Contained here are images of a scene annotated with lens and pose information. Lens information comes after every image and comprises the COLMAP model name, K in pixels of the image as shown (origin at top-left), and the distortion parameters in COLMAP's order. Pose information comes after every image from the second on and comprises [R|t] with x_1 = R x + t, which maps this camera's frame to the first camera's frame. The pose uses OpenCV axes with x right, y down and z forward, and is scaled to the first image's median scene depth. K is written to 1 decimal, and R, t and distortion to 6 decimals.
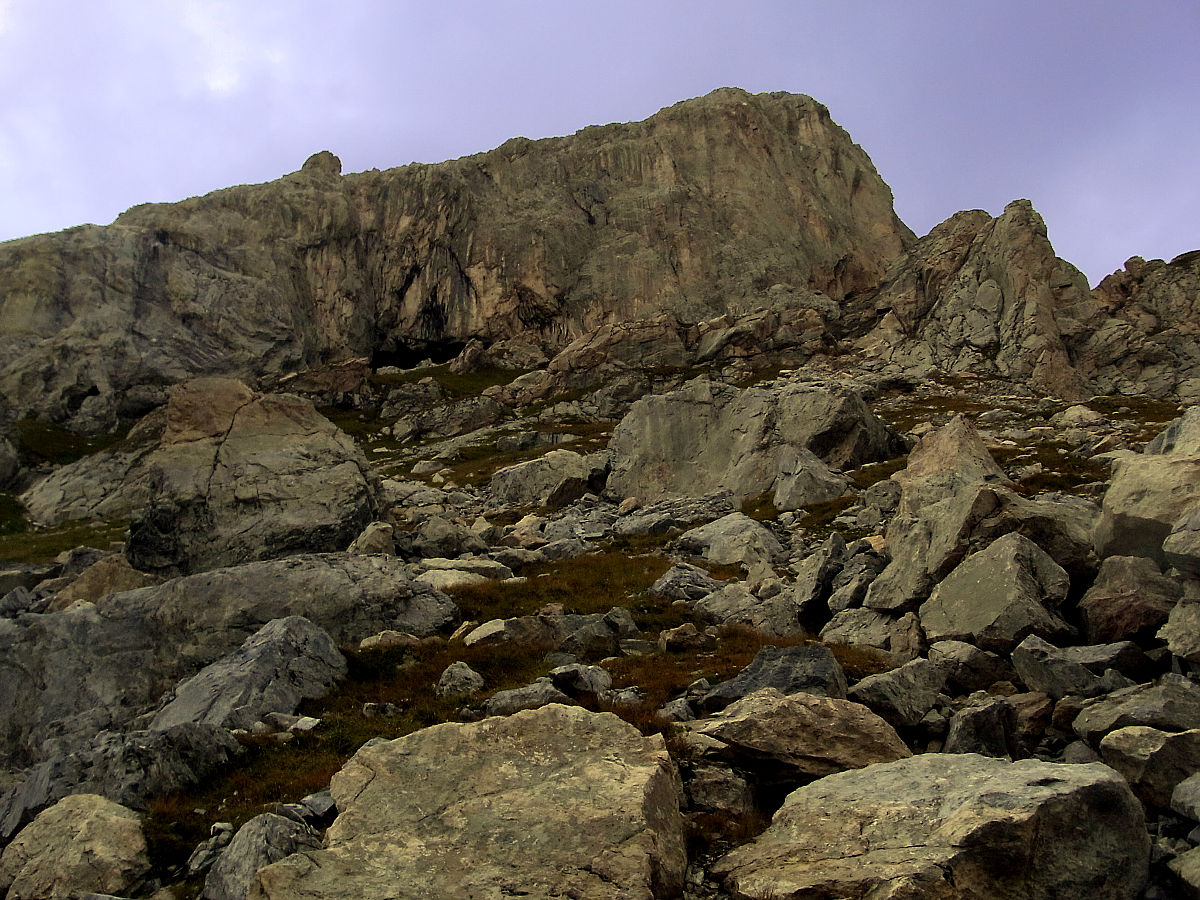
lens RADIAL K [[1043.4, 0, 600.0], [0, 1043.4, 450.0], [0, 0, 1]] dist [-0.071632, 0.003243]
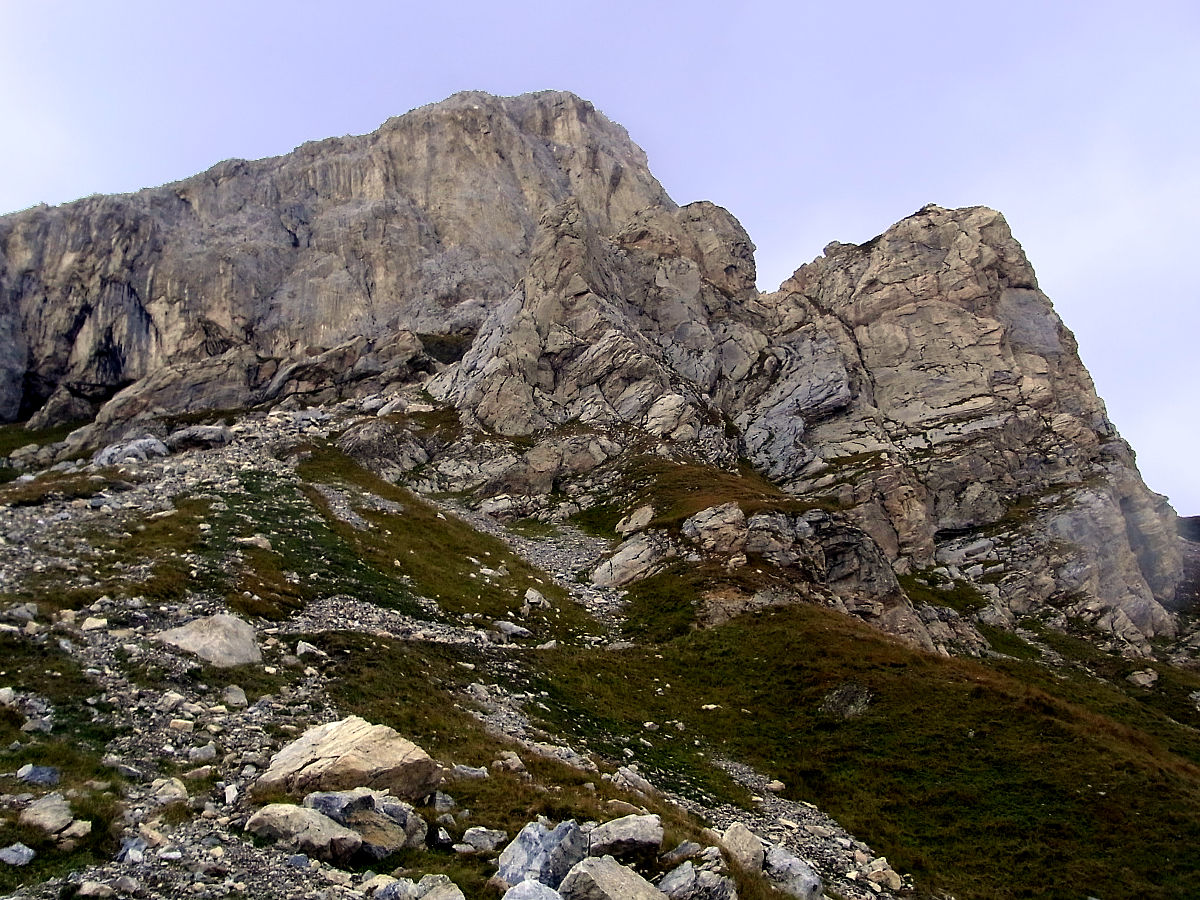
lens RADIAL K [[1048.1, 0, 600.0], [0, 1048.1, 402.1], [0, 0, 1]] dist [0.013364, 0.006942]
pose [[0.997368, -0.071160, 0.013898, 0.256232], [0.071759, 0.996225, -0.048846, -0.012782], [-0.010369, 0.049715, 0.998710, 0.062379]]
